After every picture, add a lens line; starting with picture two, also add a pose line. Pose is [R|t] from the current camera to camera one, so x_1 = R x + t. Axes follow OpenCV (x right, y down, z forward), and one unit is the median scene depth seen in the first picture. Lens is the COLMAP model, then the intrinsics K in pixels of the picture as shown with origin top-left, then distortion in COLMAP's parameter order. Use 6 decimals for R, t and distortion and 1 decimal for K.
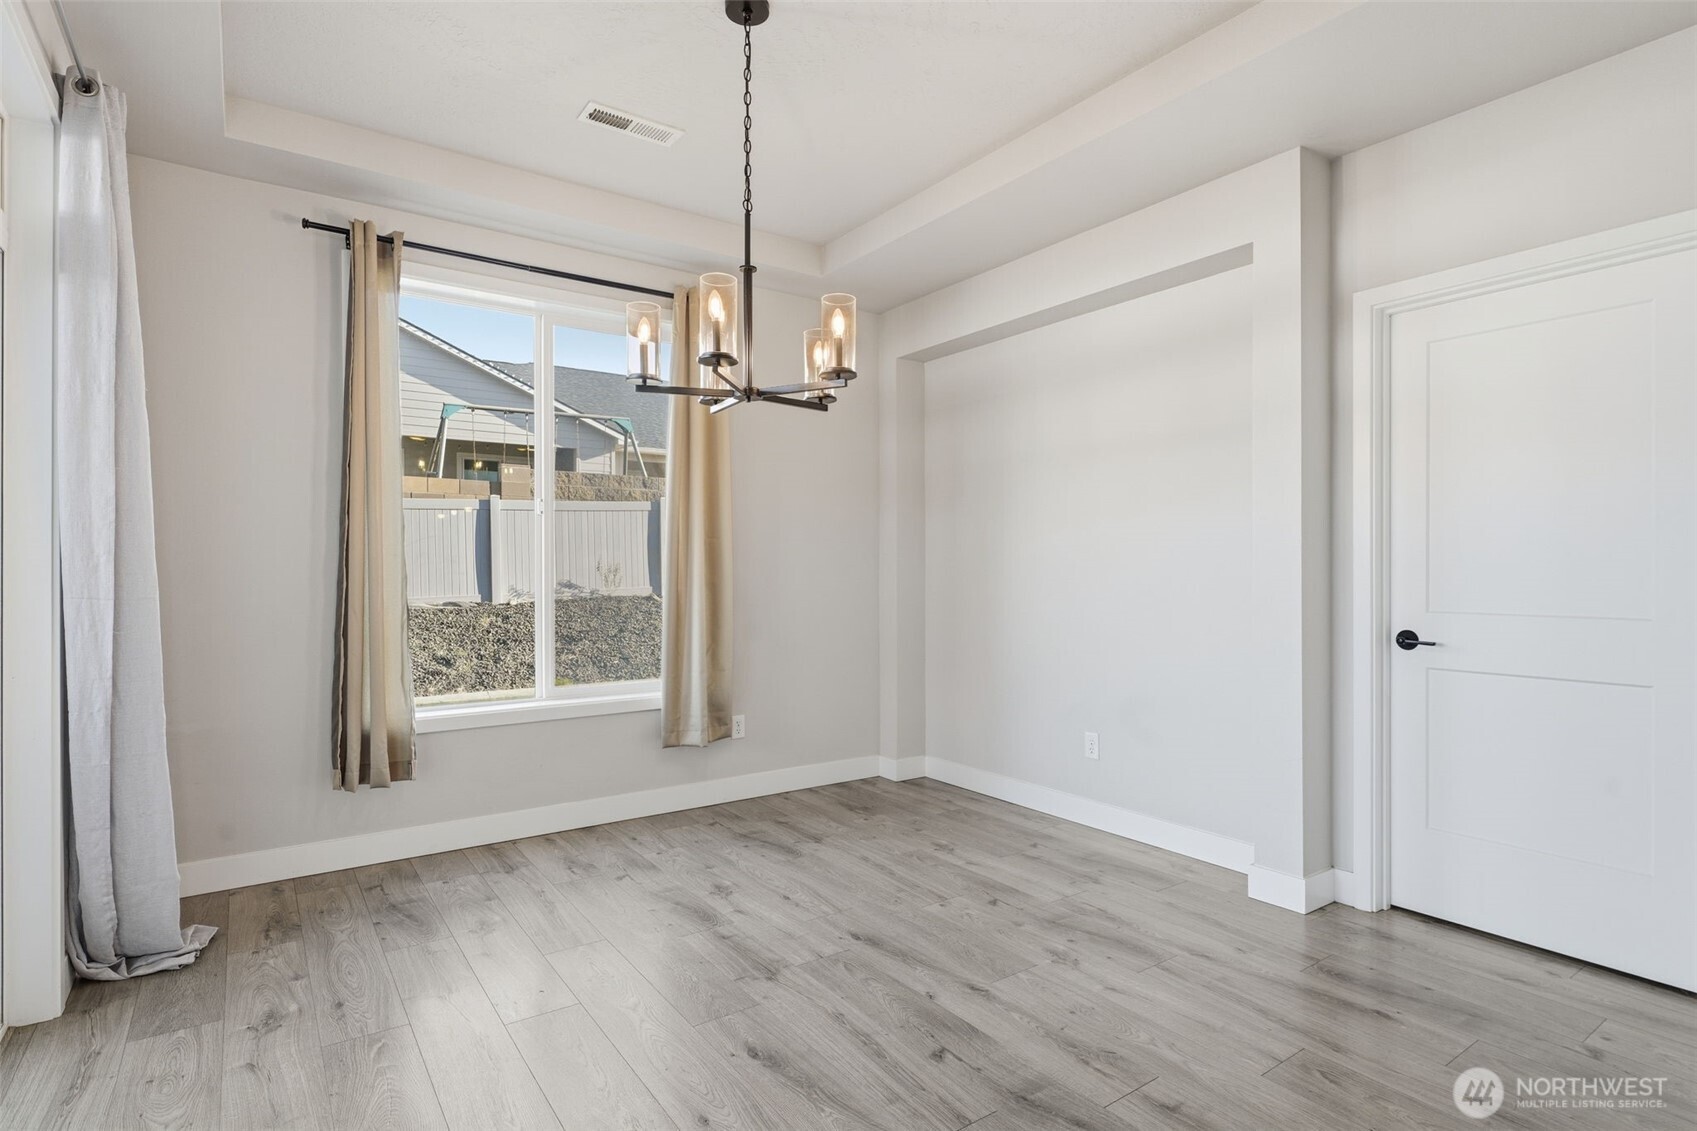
lens RADIAL K [[899.4, 0, 943.7], [0, 899.4, 559.6], [0, 0, 1]] dist [-0.016820, 0.001315]
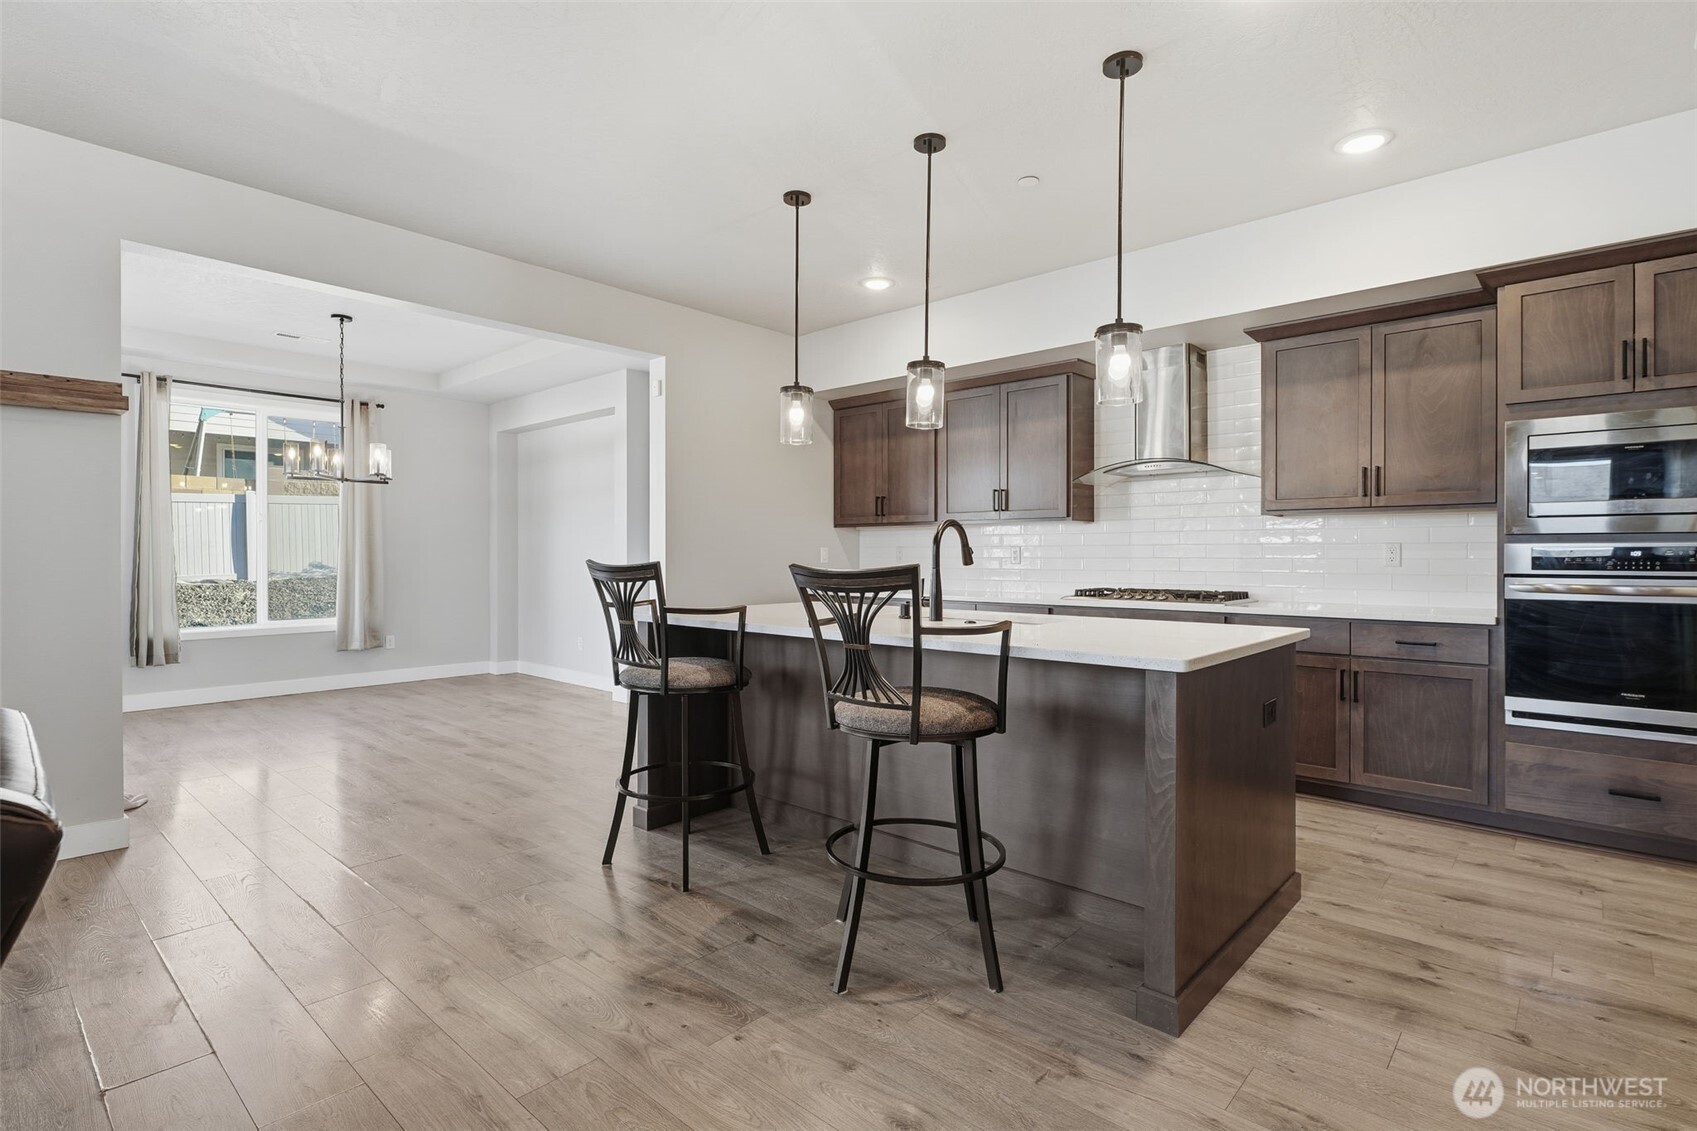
lens RADIAL K [[773.6, 0, 857.7], [0, 773.6, 550.3], [0, 0, 1]] dist [-0.000818, -0.003307]
pose [[0.981358, 0.003095, 0.192164, 0.396351], [-0.004413, 0.999970, 0.006428, -0.010305], [-0.192138, -0.007157, 0.981342, -0.692292]]
